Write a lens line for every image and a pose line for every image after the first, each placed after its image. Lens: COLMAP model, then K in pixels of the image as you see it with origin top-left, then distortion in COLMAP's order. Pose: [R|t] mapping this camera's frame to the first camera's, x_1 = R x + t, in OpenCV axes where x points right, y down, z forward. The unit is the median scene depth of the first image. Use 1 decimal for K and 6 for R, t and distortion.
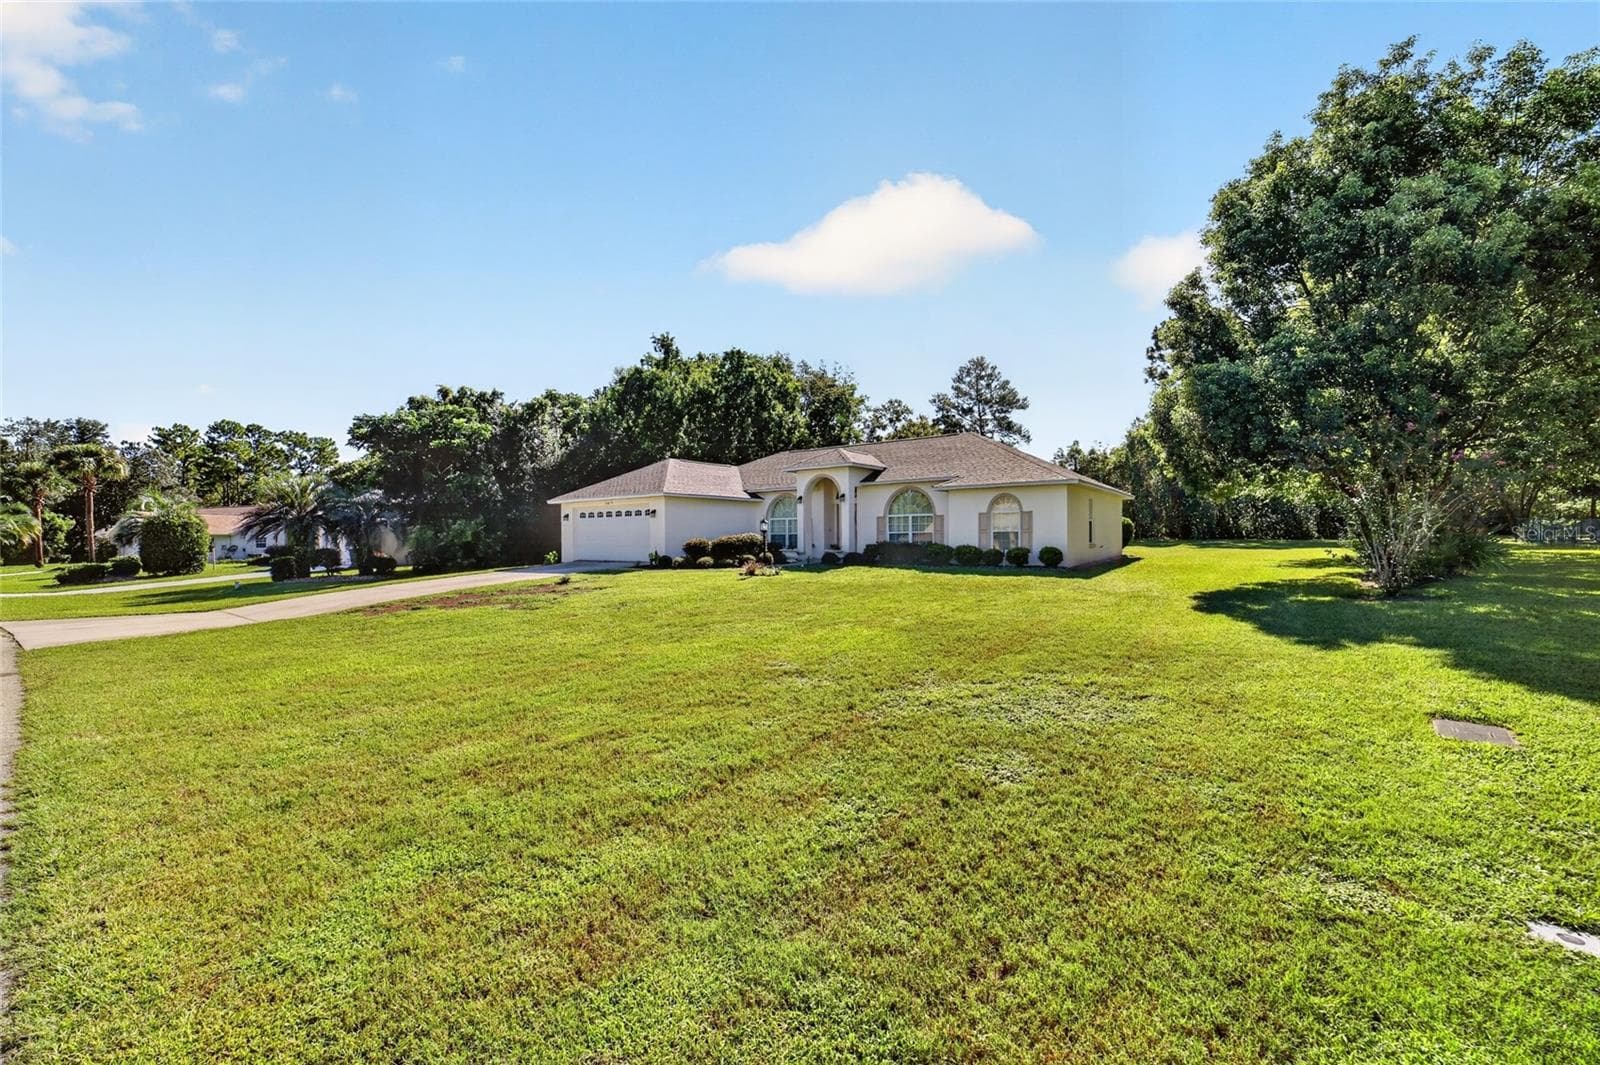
lens RADIAL K [[620.5, 0, 800.0], [0, 620.5, 532.5], [0, 0, 1]] dist [-0.040997, 0.010042]
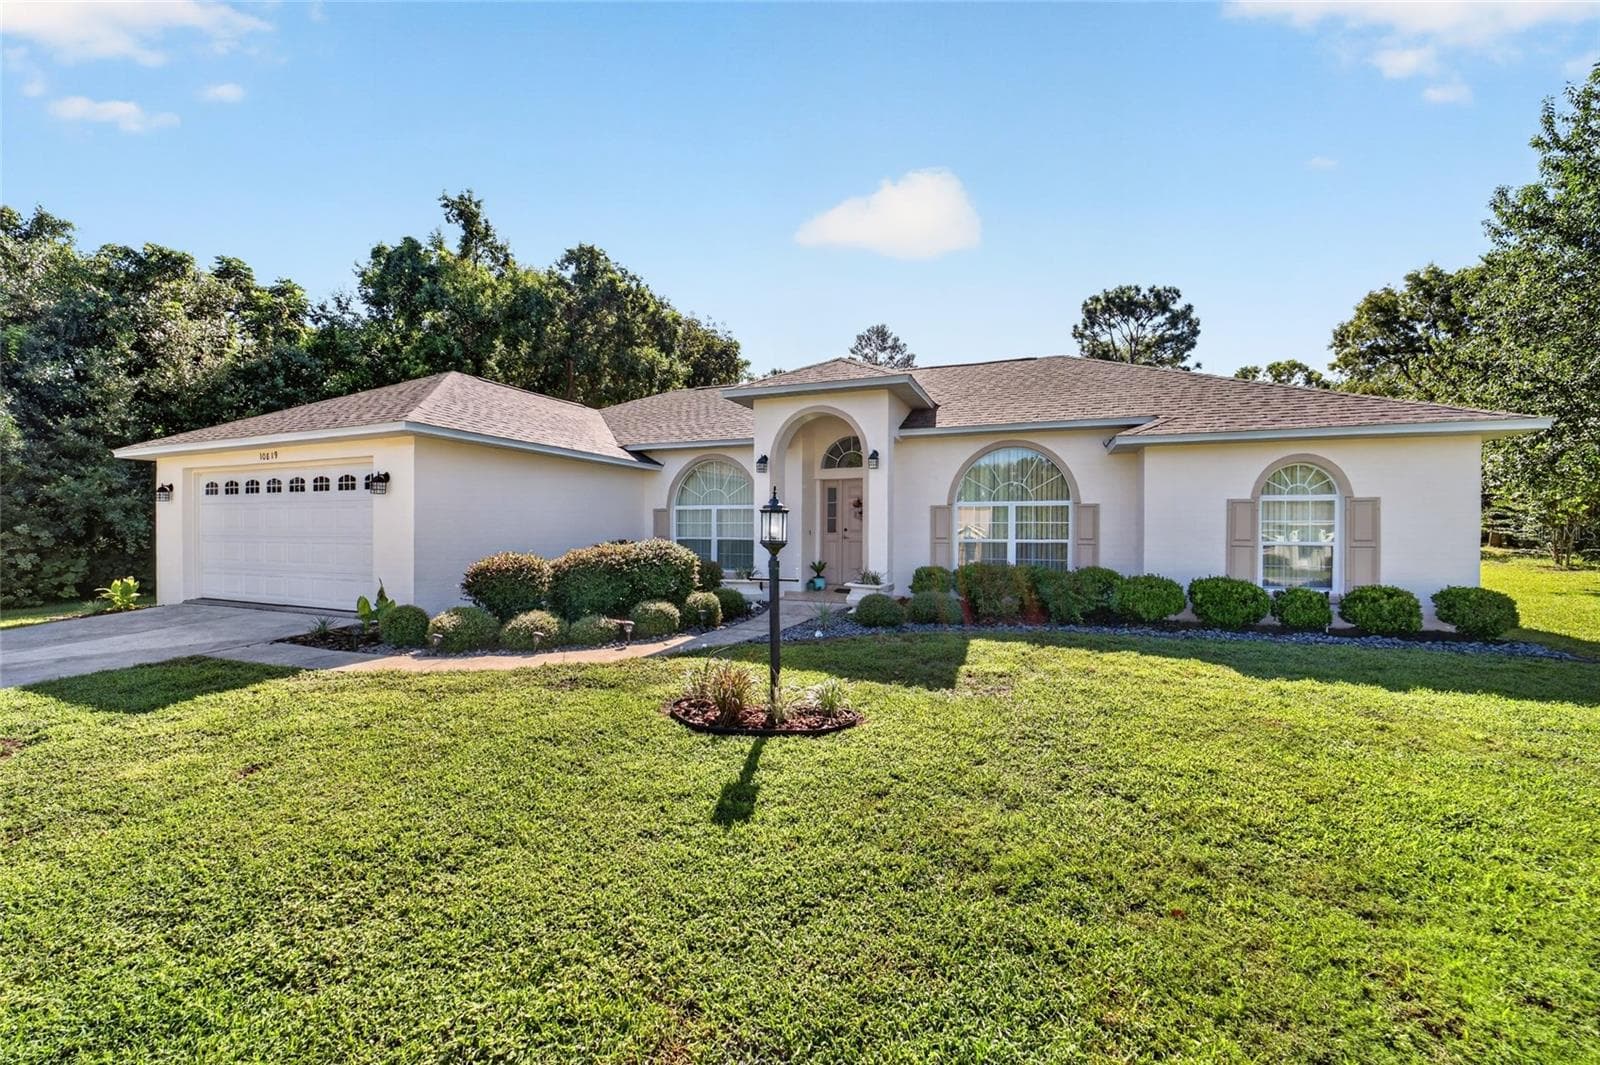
lens RADIAL K [[620.5, 0, 800.0], [0, 620.5, 532.5], [0, 0, 1]] dist [-0.040997, 0.010042]
pose [[0.966373, 0.011905, 0.256869, -0.074836], [-0.013776, 0.999890, 0.005485, -0.005811], [-0.256776, -0.008839, 0.966431, 0.486062]]
